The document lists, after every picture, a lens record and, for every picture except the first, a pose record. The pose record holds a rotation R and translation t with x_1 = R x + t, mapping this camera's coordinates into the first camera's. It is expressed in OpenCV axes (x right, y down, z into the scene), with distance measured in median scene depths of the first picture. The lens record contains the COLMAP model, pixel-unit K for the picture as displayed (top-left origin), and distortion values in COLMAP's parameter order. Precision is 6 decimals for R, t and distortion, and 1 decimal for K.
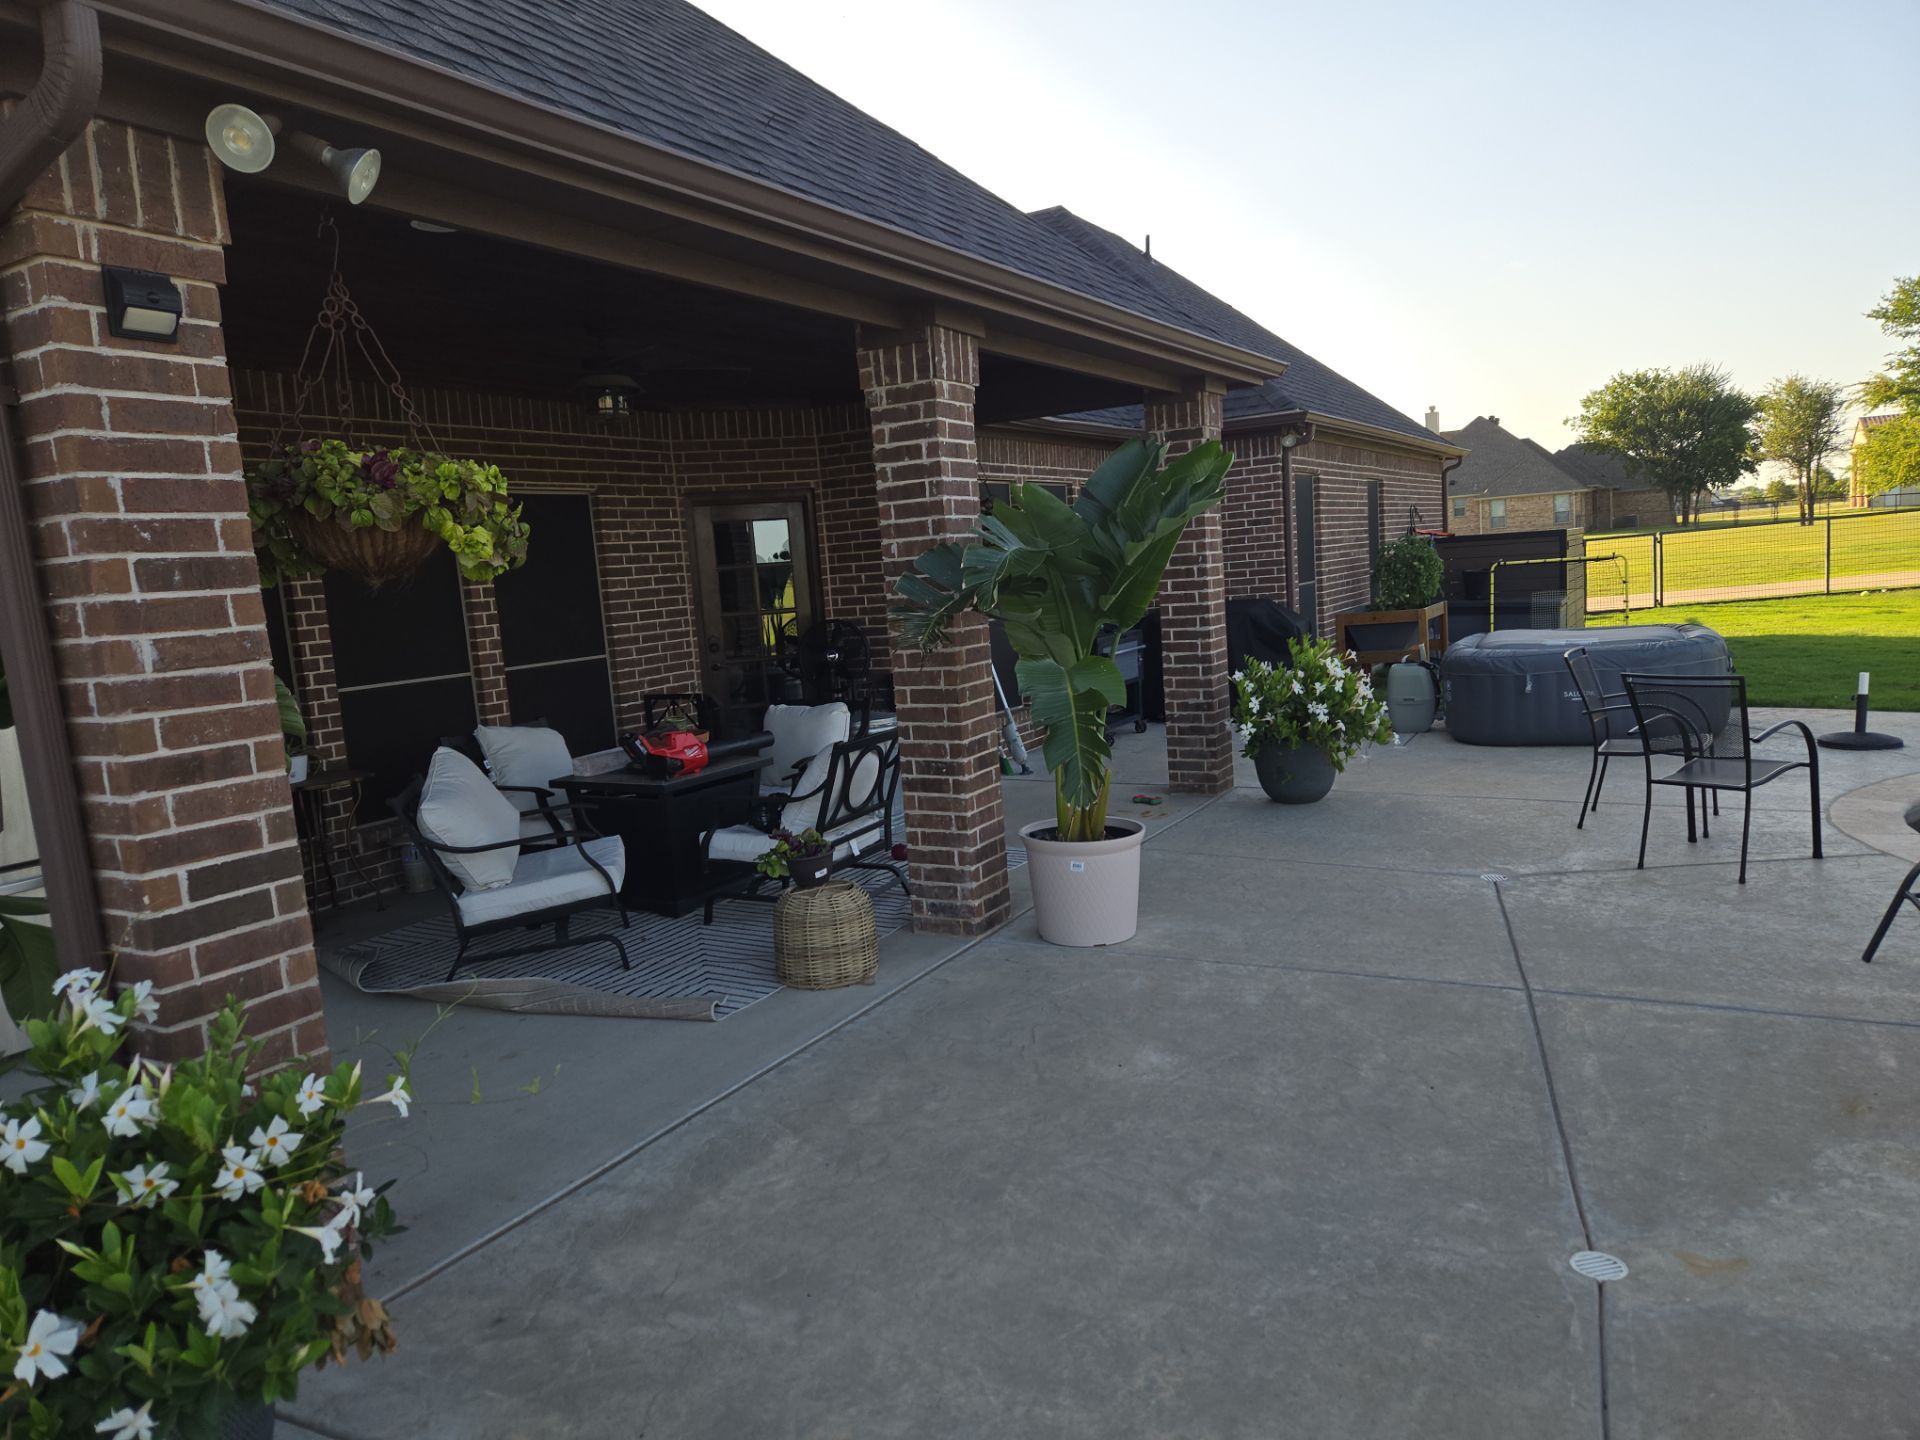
lens RADIAL K [[1287.9, 0, 977.9], [0, 1287.9, 726.8], [0, 0, 1]] dist [0.083315, -0.073824]
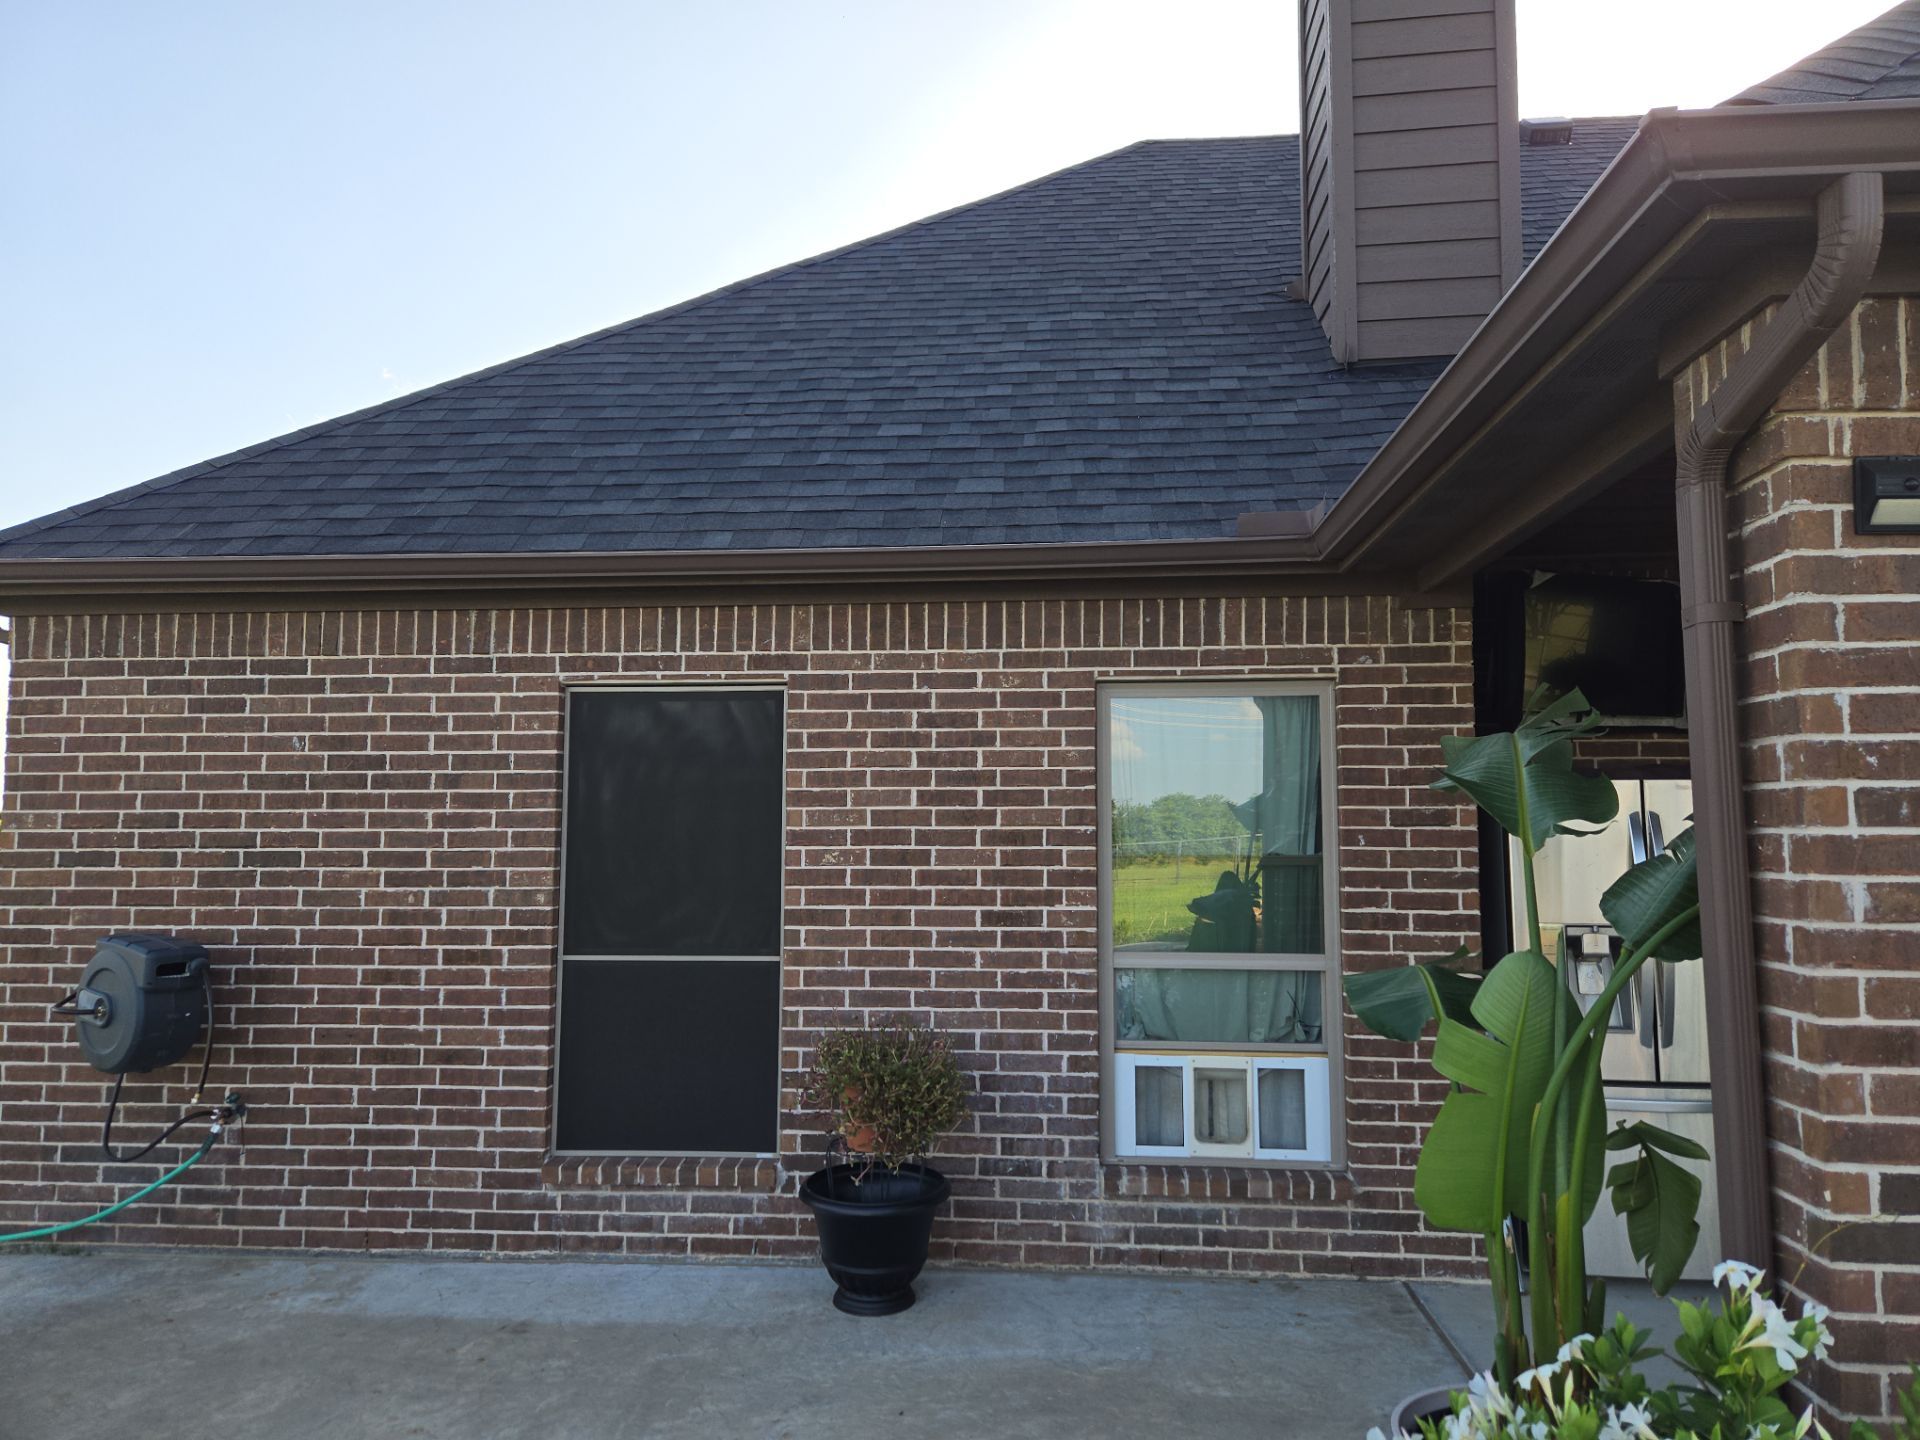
lens RADIAL K [[1287.9, 0, 950.6], [0, 1287.9, 737.1], [0, 0, 1]] dist [0.083315, -0.073824]
pose [[0.396873, 0.004278, -0.917864, -0.041917], [-0.142872, 0.988089, -0.057171, -0.012670], [0.906686, 0.153827, 0.392757, 0.059598]]
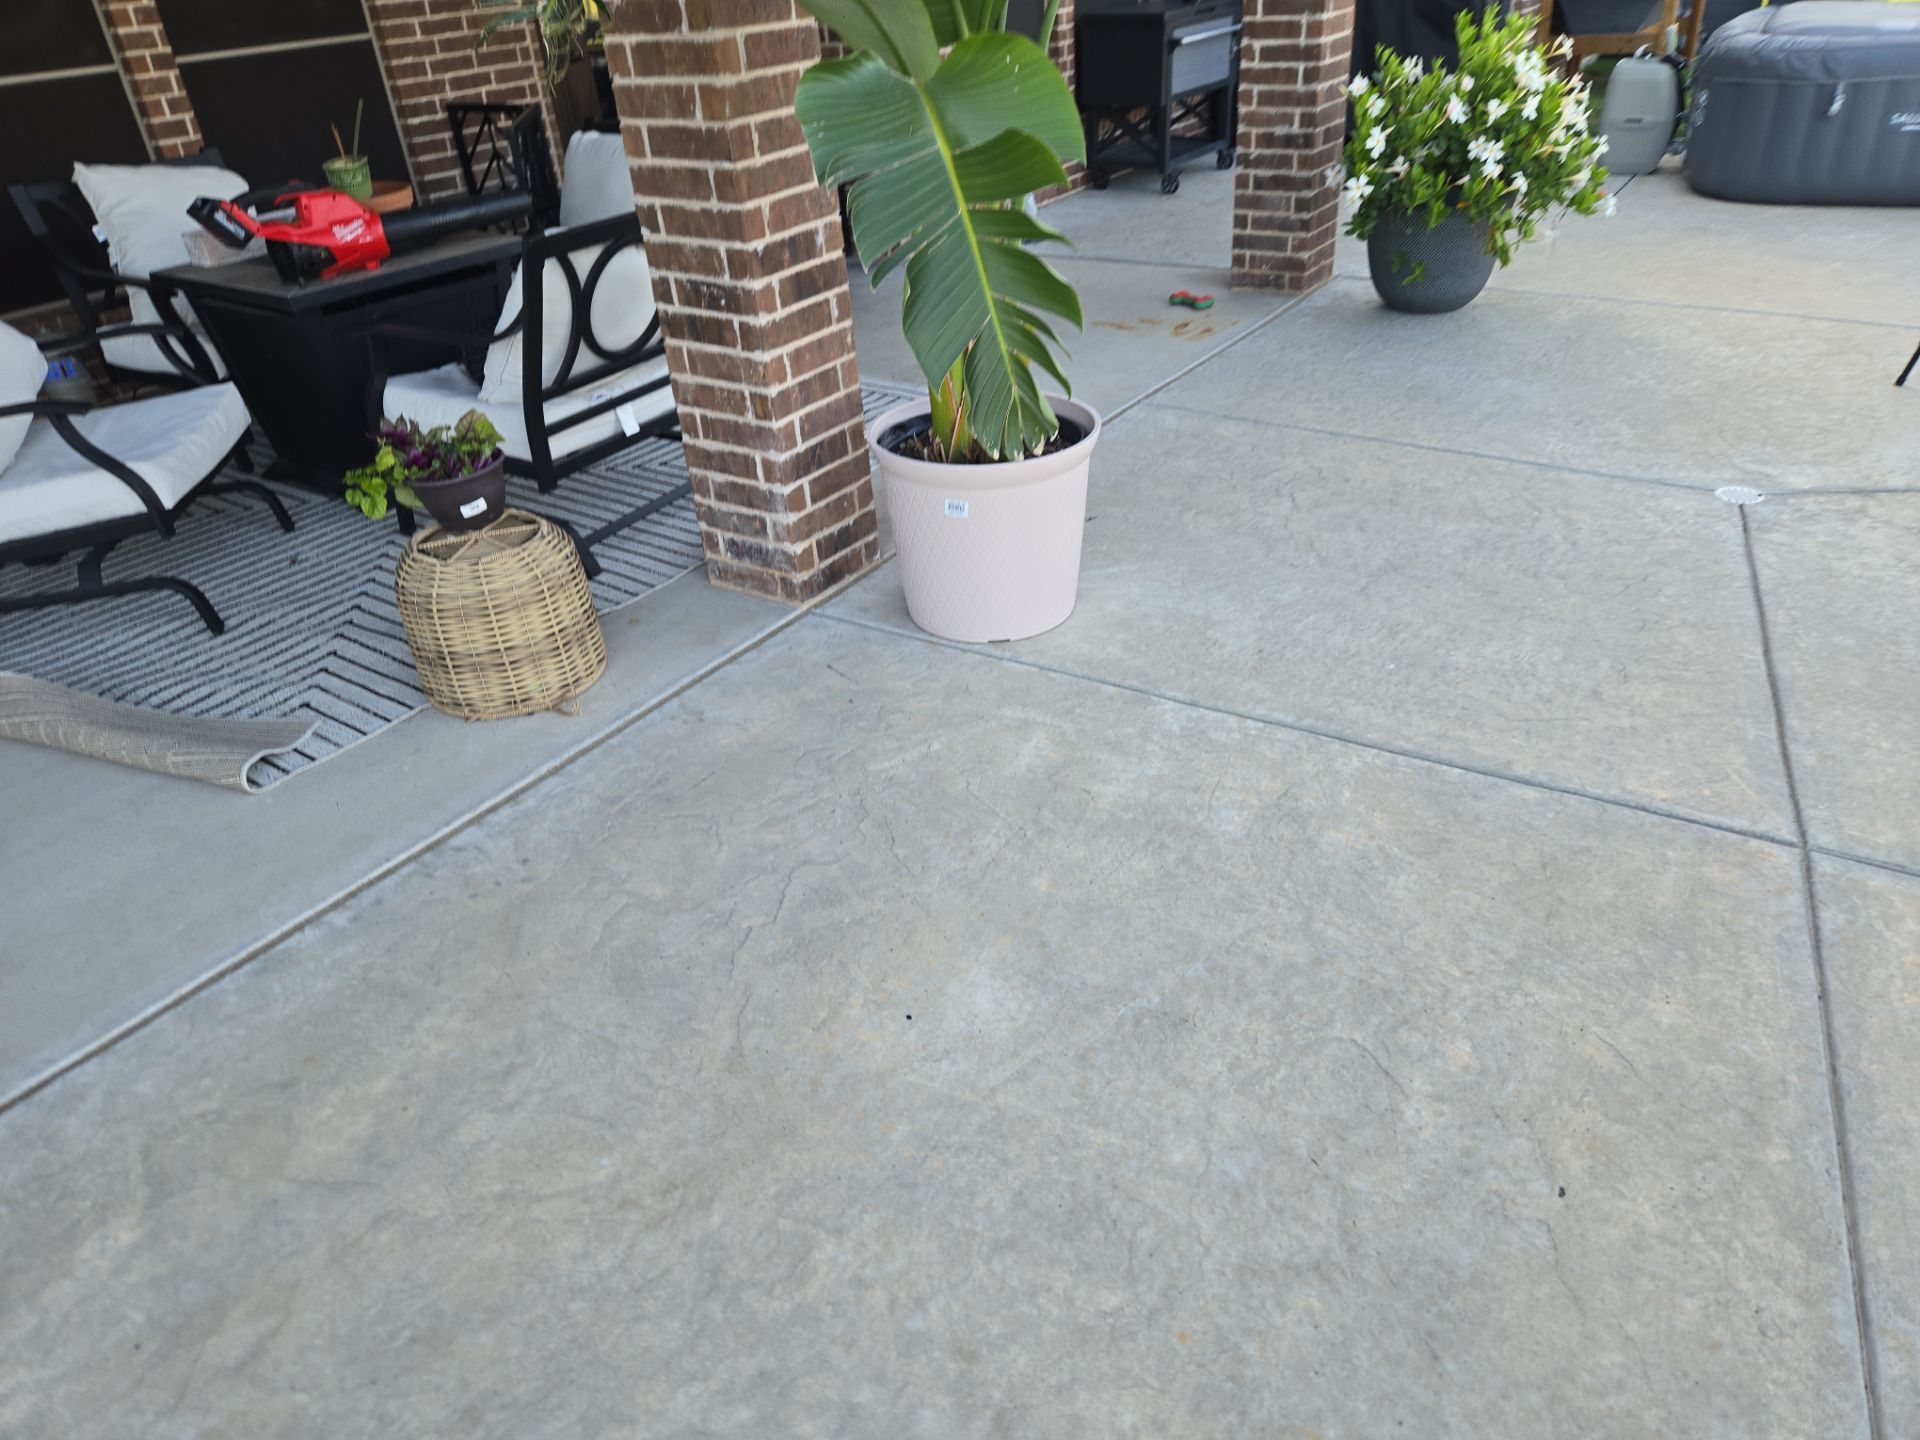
lens RADIAL K [[1287.9, 0, 961.1], [0, 1287.9, 746.6], [0, 0, 1]] dist [0.083315, -0.073824]
pose [[0.995333, 0.052473, -0.080988, 0.122998], [-0.012792, 0.903580, 0.428229, -0.030873], [0.095650, -0.425195, 0.900034, 0.455523]]
